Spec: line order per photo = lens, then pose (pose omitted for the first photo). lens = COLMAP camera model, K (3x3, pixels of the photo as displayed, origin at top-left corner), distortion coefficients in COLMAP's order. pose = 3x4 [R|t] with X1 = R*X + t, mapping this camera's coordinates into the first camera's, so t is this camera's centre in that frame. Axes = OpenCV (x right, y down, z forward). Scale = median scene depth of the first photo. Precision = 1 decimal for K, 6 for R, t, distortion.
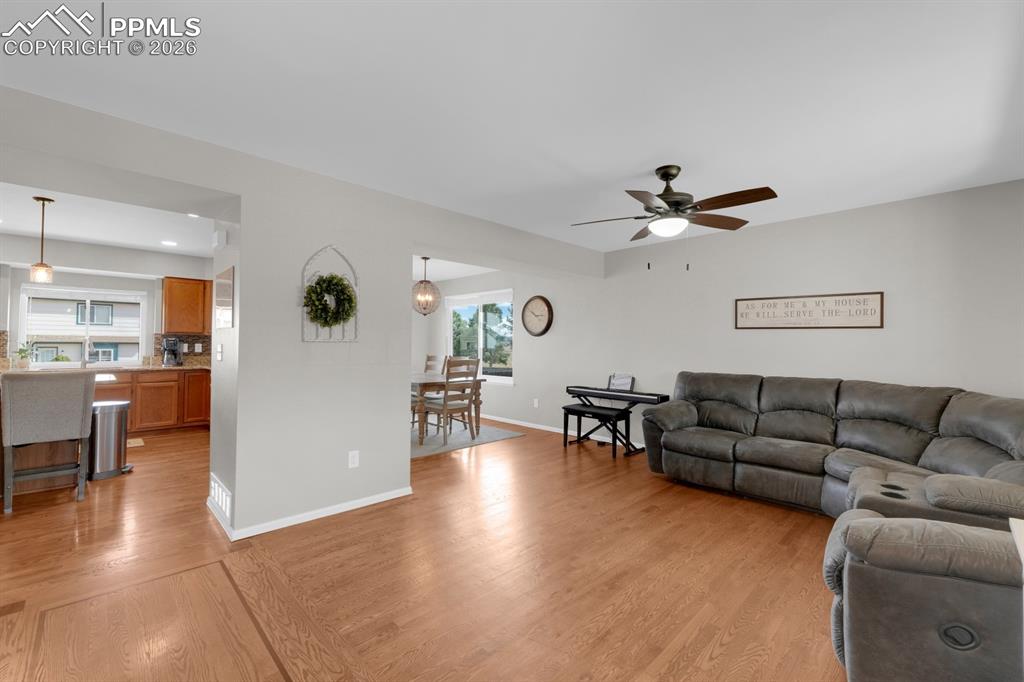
lens RADIAL K [[431.2, 0, 507.3], [0, 431.2, 344.4], [0, 0, 1]] dist [0.000847, -0.000041]
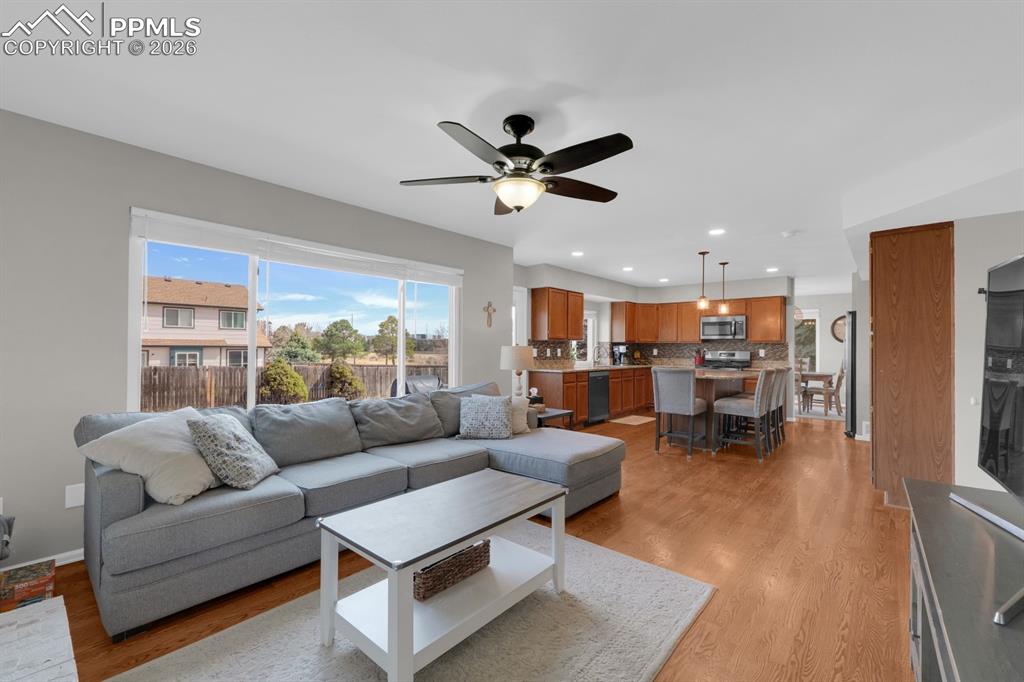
lens RADIAL K [[431.2, 0, 508.1], [0, 431.2, 344.8], [0, 0, 1]] dist [0.000847, -0.000041]
pose [[0.995634, -0.001754, 0.093328, -1.147033], [0.001896, 0.999997, -0.001430, -0.013125], [-0.093325, 0.001601, 0.995634, -0.293386]]
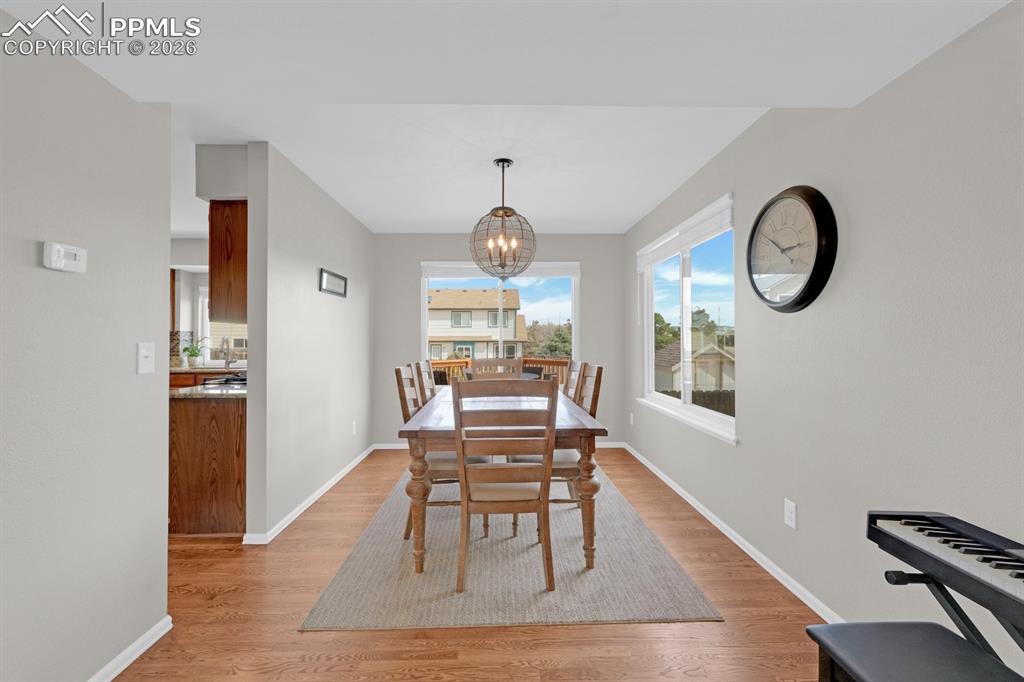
lens RADIAL K [[431.2, 0, 512.5], [0, 431.2, 338.9], [0, 0, 1]] dist [0.000847, -0.000041]
pose [[0.734858, -0.012086, -0.678114, 0.135139], [0.009710, 0.999926, -0.007300, 0.002650], [0.678152, -0.001220, 0.734921, 0.604987]]
